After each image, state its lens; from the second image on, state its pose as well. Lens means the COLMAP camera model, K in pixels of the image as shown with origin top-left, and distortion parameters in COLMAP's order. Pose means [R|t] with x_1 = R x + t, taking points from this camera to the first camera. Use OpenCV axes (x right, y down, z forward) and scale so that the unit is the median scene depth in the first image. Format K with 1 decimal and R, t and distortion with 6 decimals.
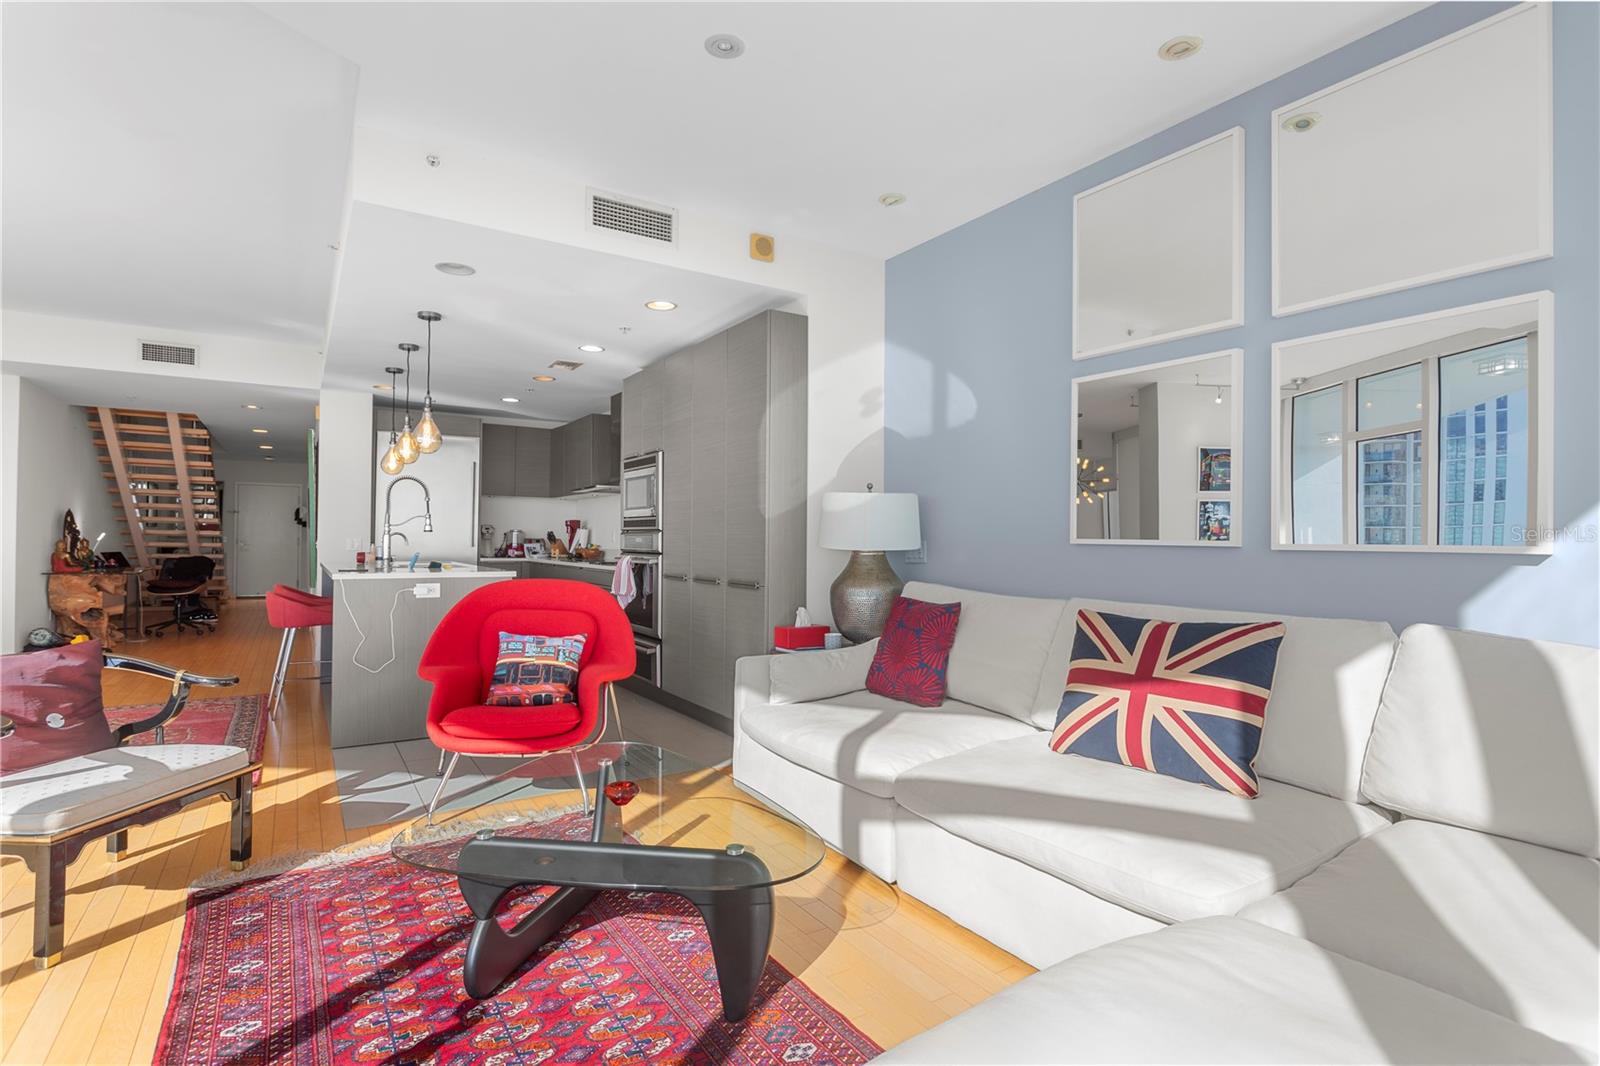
lens RADIAL K [[803.5, 0, 792.5], [0, 803.5, 534.3], [0, 0, 1]] dist [-0.015776, 0.002472]
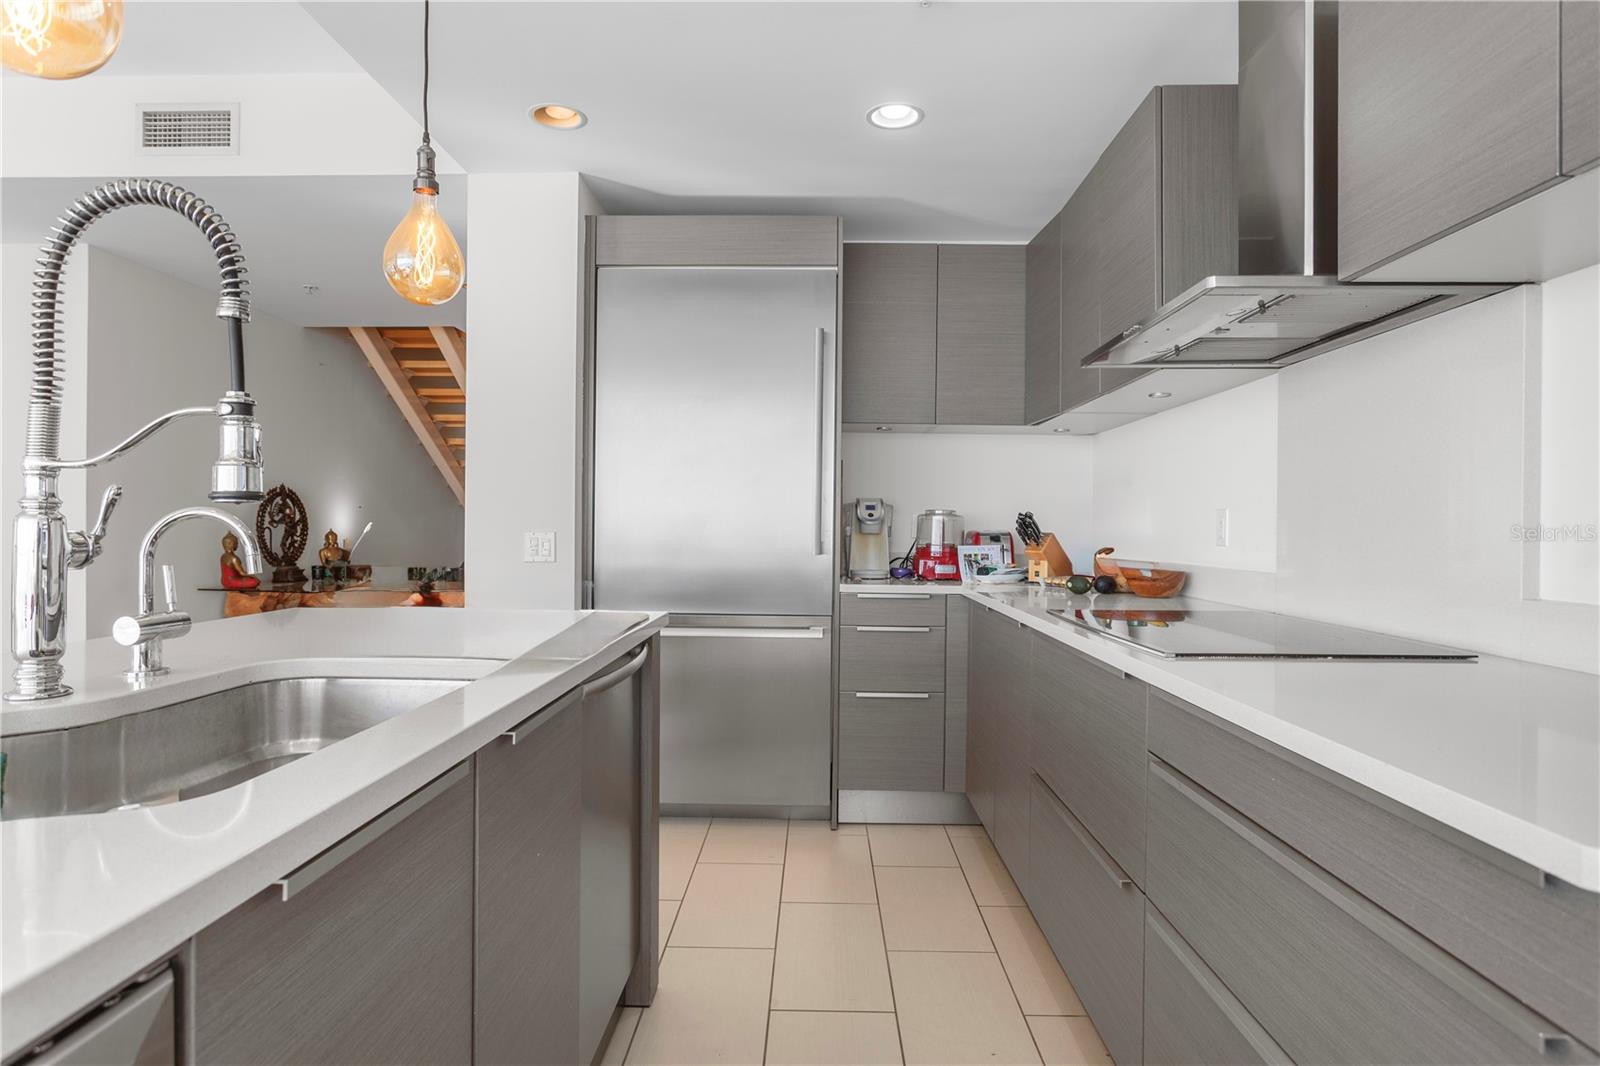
lens RADIAL K [[930.2, 0, 810.2], [0, 930.2, 530.1], [0, 0, 1]] dist [0.043290, 0.000588]
pose [[0.833146, 0.000425, -0.553053, -0.146313], [0.005213, 0.999949, 0.008621, 0.000112], [0.553028, -0.010065, 0.833102, 0.586982]]
